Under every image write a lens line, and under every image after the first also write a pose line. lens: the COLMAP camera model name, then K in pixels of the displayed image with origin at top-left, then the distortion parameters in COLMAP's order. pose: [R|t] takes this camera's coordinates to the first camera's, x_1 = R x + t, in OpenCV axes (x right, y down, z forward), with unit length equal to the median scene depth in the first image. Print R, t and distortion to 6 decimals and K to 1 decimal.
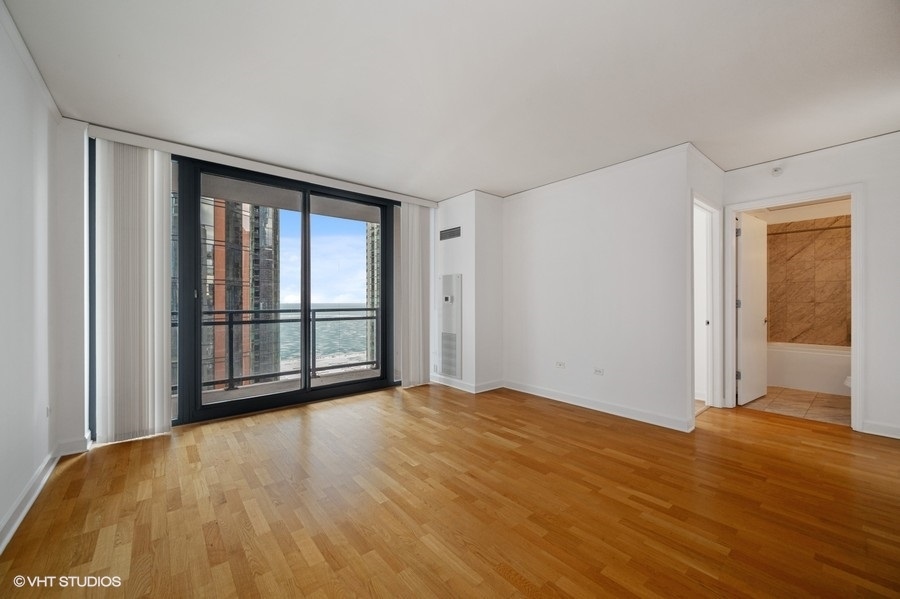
lens RADIAL K [[353.8, 0, 446.1], [0, 353.8, 301.1], [0, 0, 1]] dist [-0.001736, -0.000134]
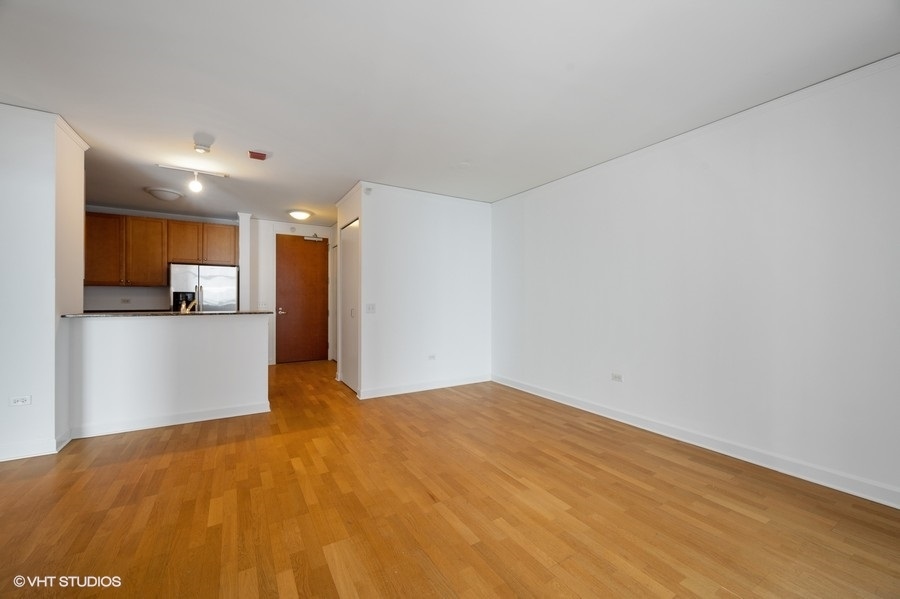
lens RADIAL K [[353.8, 0, 446.1], [0, 353.8, 301.1], [0, 0, 1]] dist [-0.001736, -0.000134]
pose [[-0.989800, 0.000771, 0.142459, -0.075798], [0.001084, 0.999997, 0.002120, -0.001157], [-0.142457, 0.002253, -0.989798, 1.616989]]
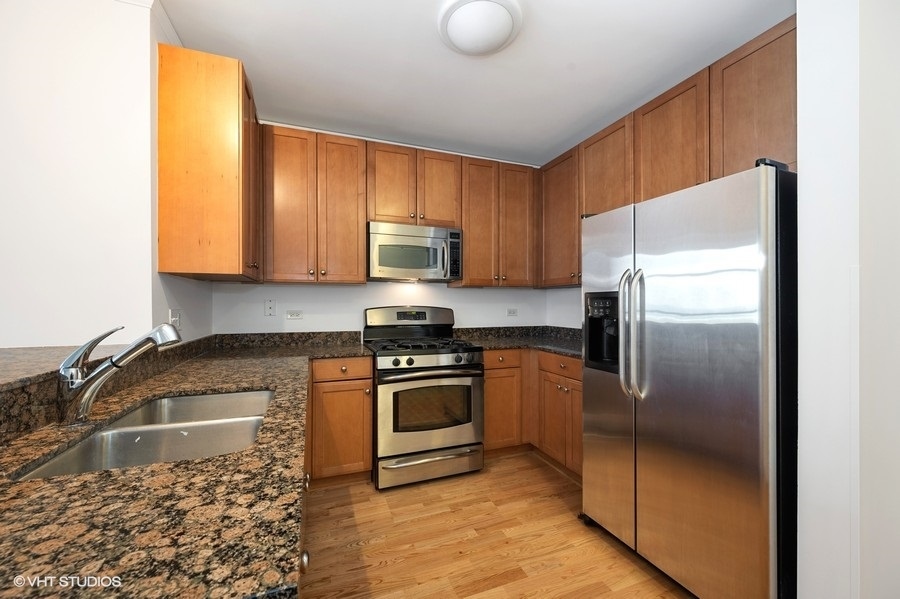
lens RADIAL K [[357.5, 0, 450.5], [0, 357.5, 303.7], [0, 0, 1]] dist [0.000117, 0.000030]
pose [[0.309213, 0.006714, 0.950969, 0.876100], [-0.002173, 0.999977, -0.006353, -0.021085], [-0.950990, -0.000102, 0.309220, 0.001845]]
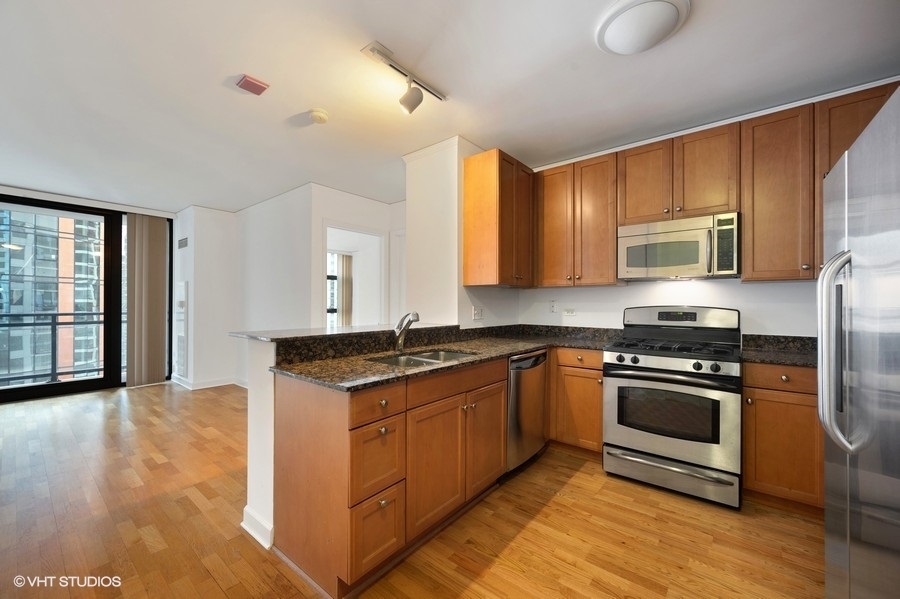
lens RADIAL K [[353.8, 0, 446.1], [0, 353.8, 301.1], [0, 0, 1]] dist [-0.001736, -0.000134]
pose [[0.979820, 0.008395, 0.199708, 1.030475], [-0.007250, 0.999953, -0.006462, -0.022742], [-0.199753, 0.004884, 0.979834, -0.386594]]
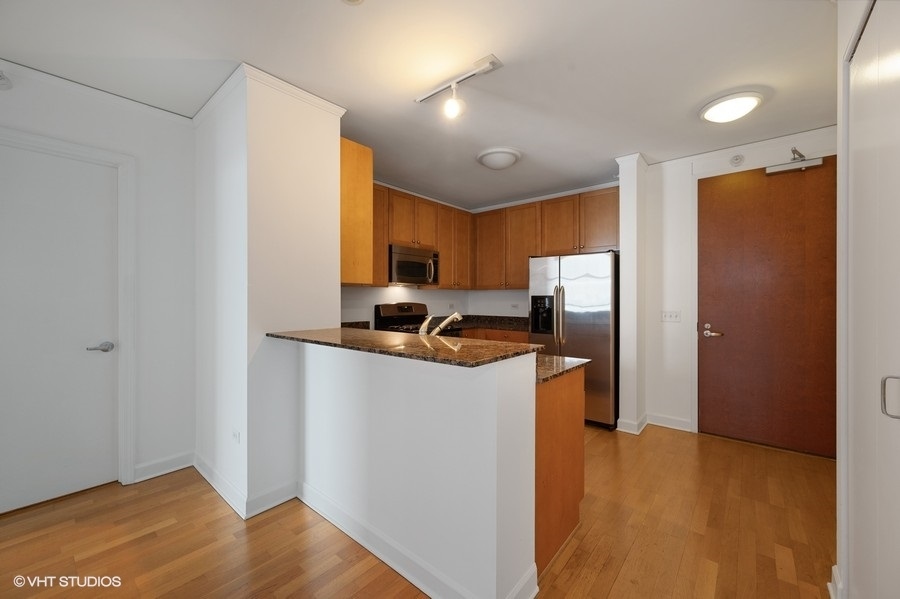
lens RADIAL K [[352.2, 0, 450.0], [0, 352.2, 299.5], [0, 0, 1]] dist [0.000163, 0.000026]
pose [[-0.182010, -0.001794, 0.983295, 0.339996], [-0.002213, 0.999997, 0.001415, -0.035479], [-0.983294, -0.001918, -0.182014, 0.525080]]
